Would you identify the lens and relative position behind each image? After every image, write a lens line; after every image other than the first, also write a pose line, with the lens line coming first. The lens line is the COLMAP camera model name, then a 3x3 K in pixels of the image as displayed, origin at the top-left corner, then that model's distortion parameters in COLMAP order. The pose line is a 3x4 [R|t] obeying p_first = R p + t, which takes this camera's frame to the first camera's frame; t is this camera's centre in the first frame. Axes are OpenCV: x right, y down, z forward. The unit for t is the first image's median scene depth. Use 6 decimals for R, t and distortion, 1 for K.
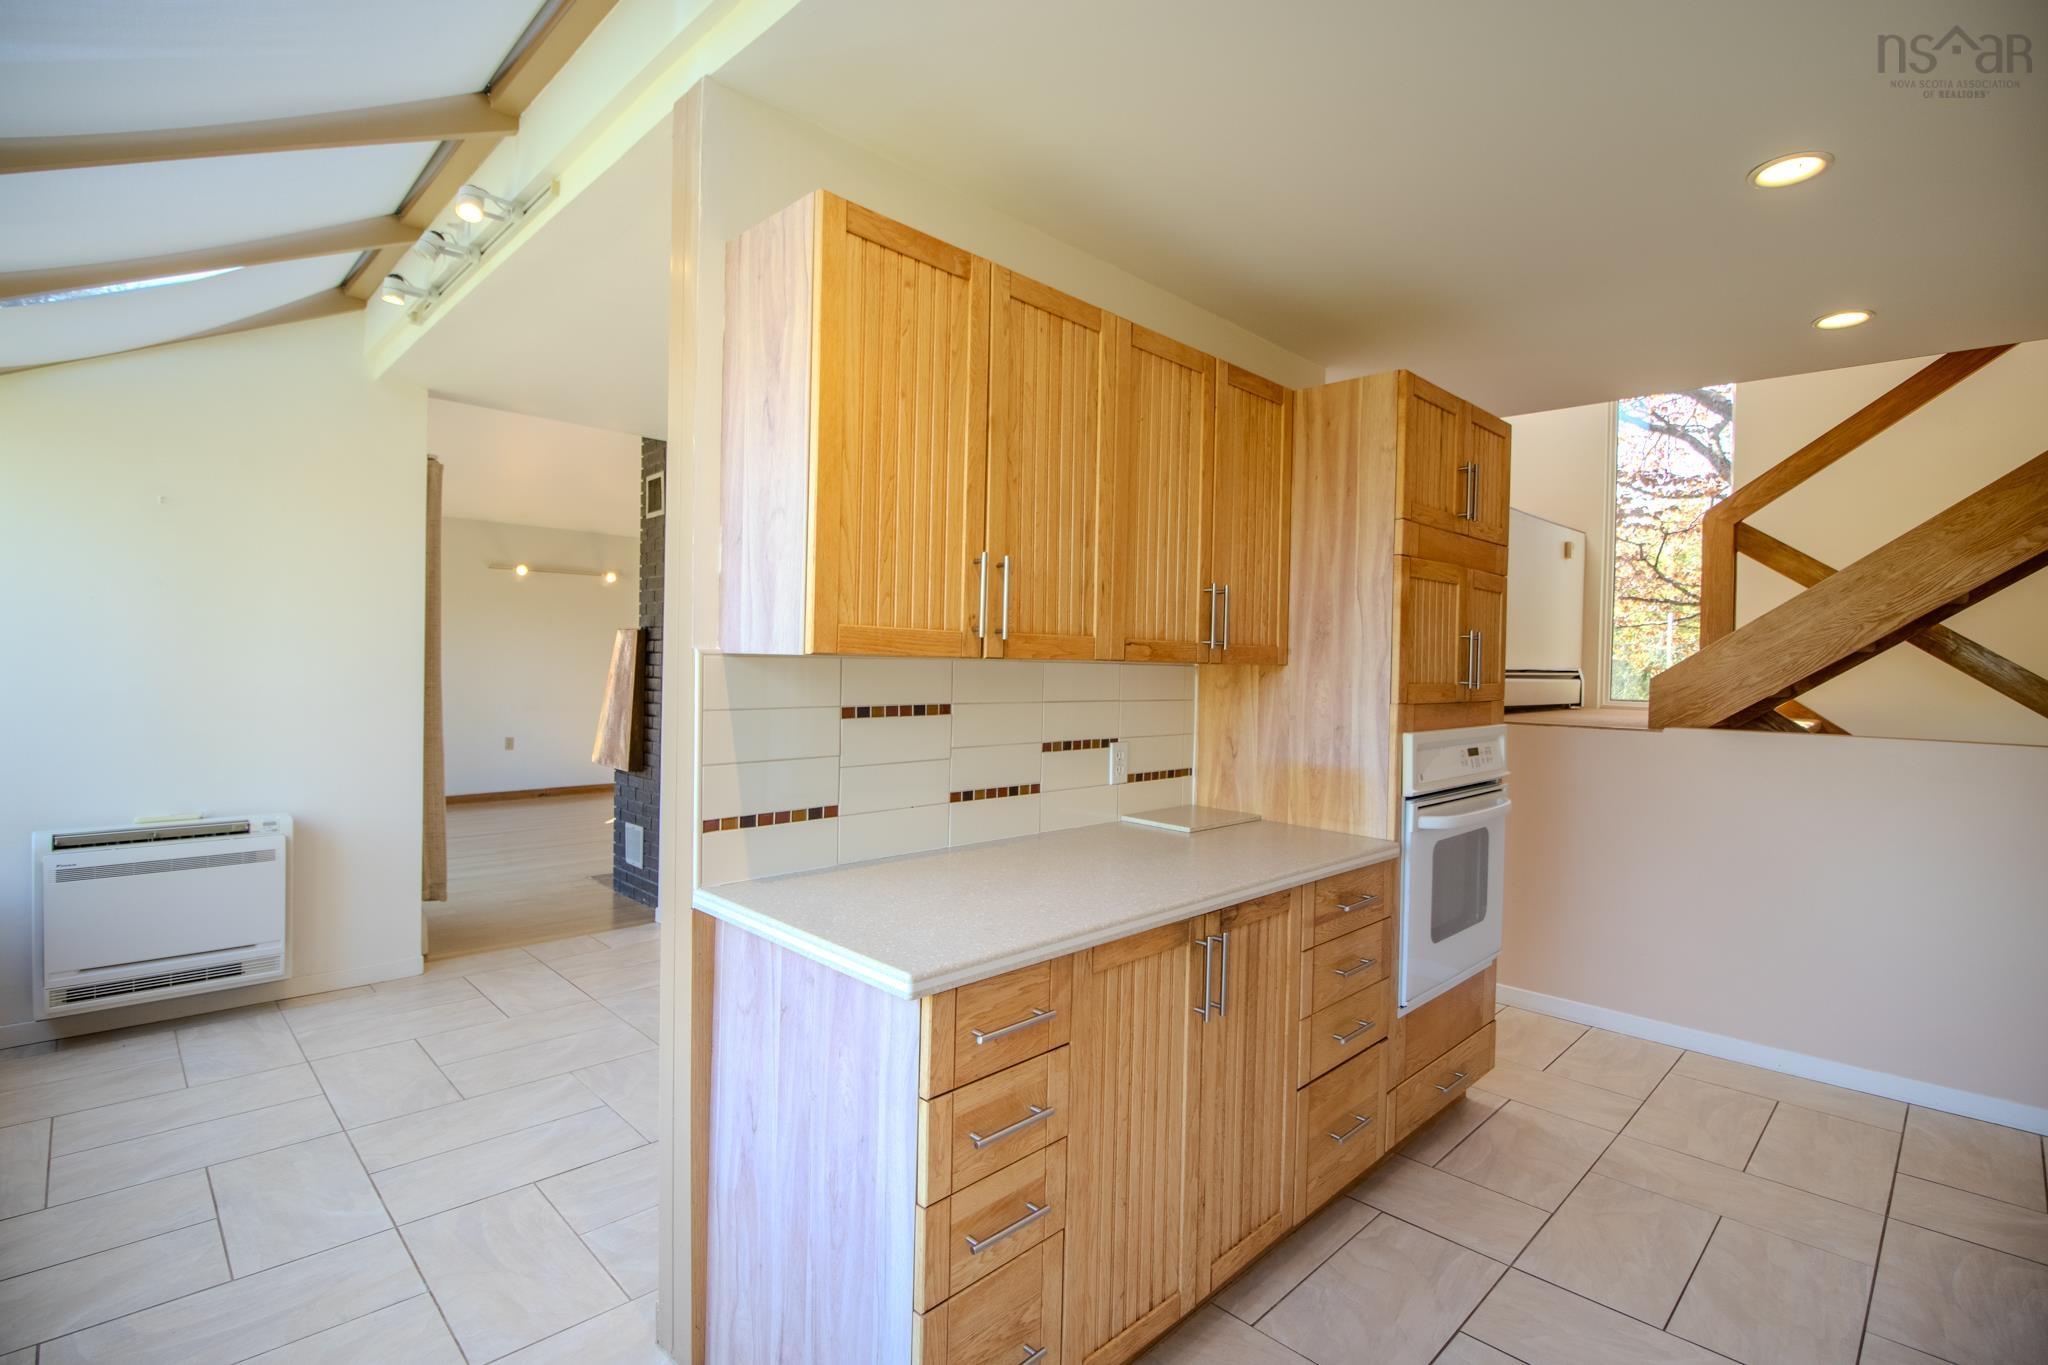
lens RADIAL K [[967.4, 0, 1026.5], [0, 967.4, 687.5], [0, 0, 1]] dist [-0.012393, -0.008234]
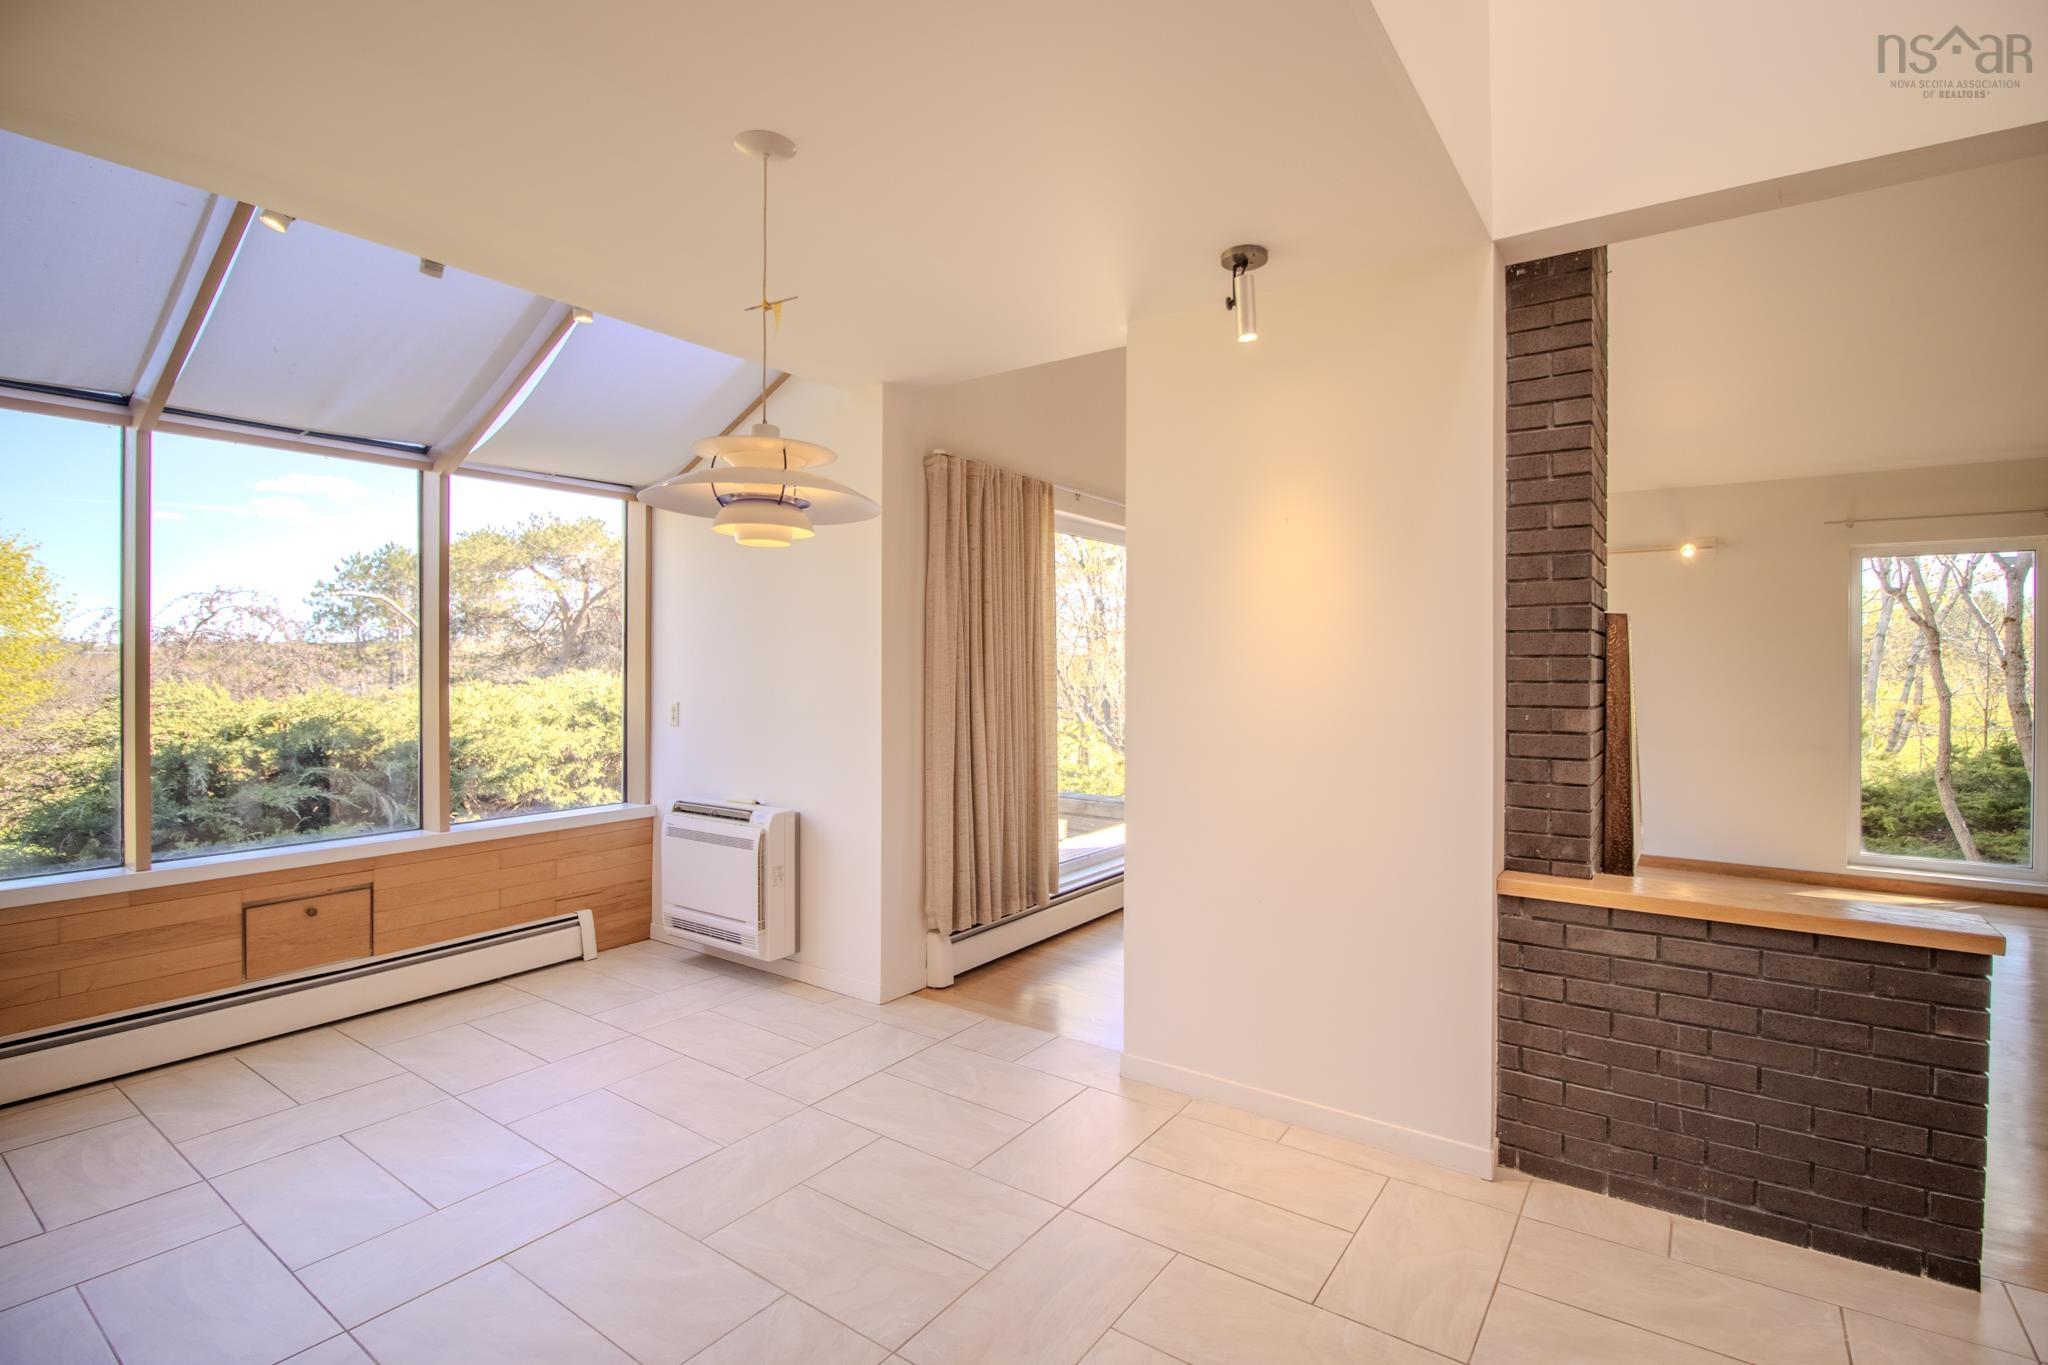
lens RADIAL K [[967.4, 0, 1025.8], [0, 967.4, 671.2], [0, 0, 1]] dist [-0.012393, -0.008234]
pose [[0.175038, -0.011268, -0.984497, 0.559829], [-0.025943, 0.999535, -0.016053, -0.024707], [0.984220, 0.028351, 0.174665, 1.664357]]
